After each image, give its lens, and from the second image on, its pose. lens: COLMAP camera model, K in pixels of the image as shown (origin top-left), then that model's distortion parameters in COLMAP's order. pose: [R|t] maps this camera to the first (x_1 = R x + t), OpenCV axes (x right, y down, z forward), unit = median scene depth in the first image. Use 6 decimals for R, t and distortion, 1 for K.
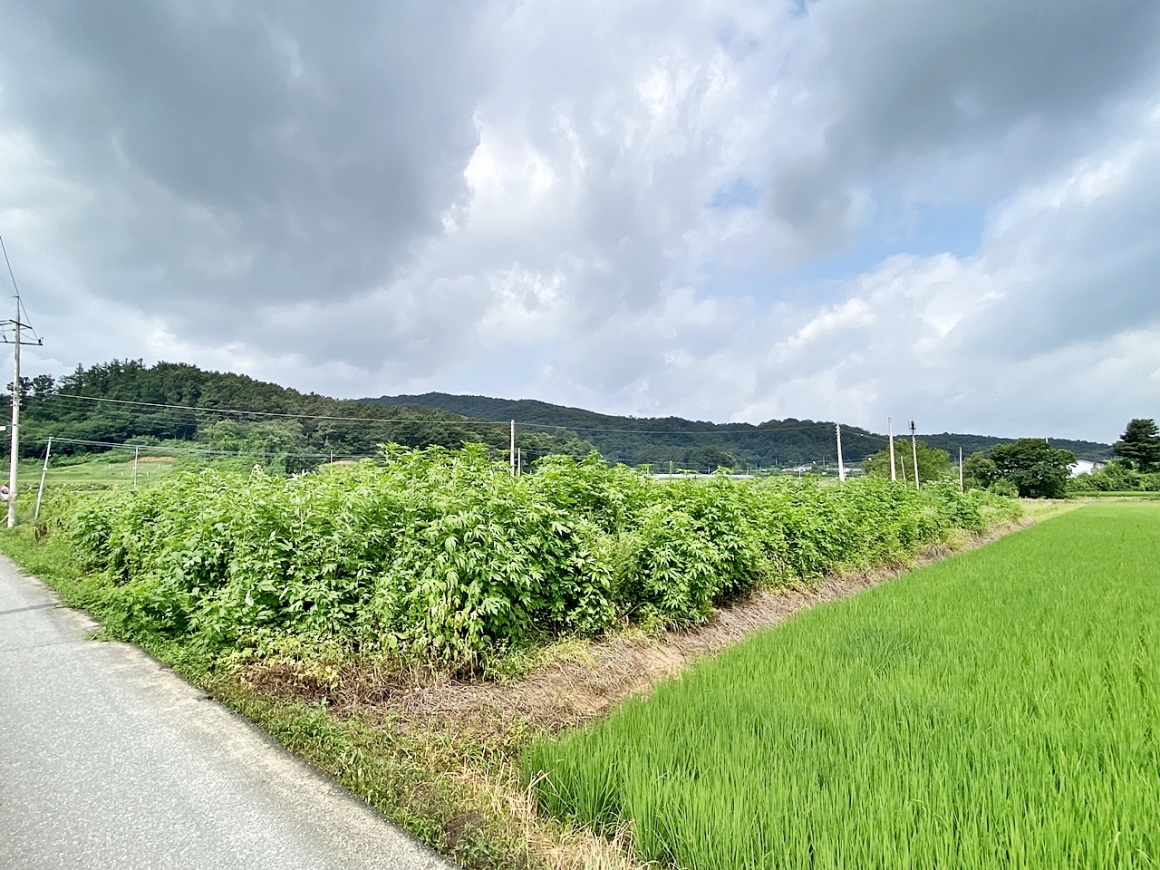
lens RADIAL K [[540.3, 0, 515.8], [0, 540.3, 439.1], [0, 0, 1]] dist [0.001173, -0.011833]
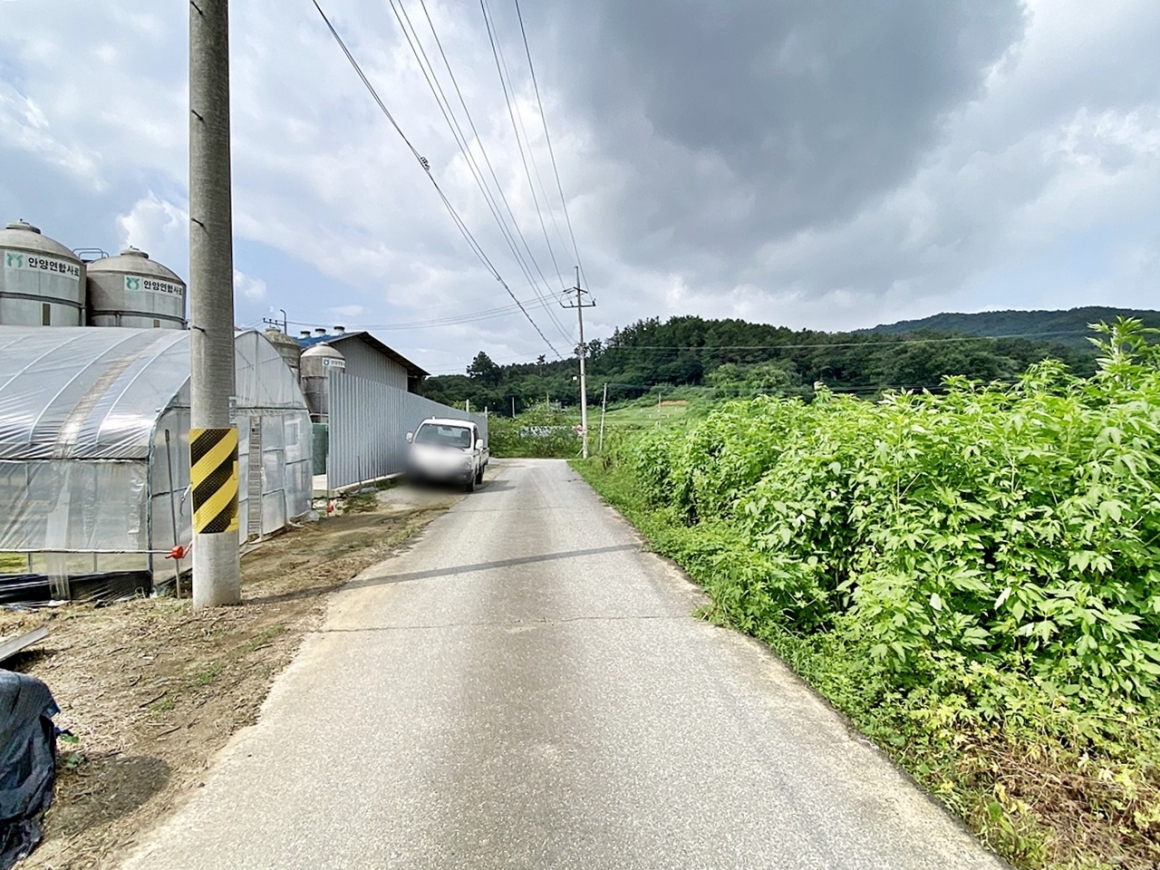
lens RADIAL K [[571.8, 0, 583.9], [0, 571.8, 430.8], [0, 0, 1]] dist [0.042599, -0.045358]
pose [[0.731372, 0.000936, -0.681978, -0.300568], [0.065687, 0.995253, 0.071810, 0.047501], [0.678808, -0.097317, 0.727839, 0.284968]]
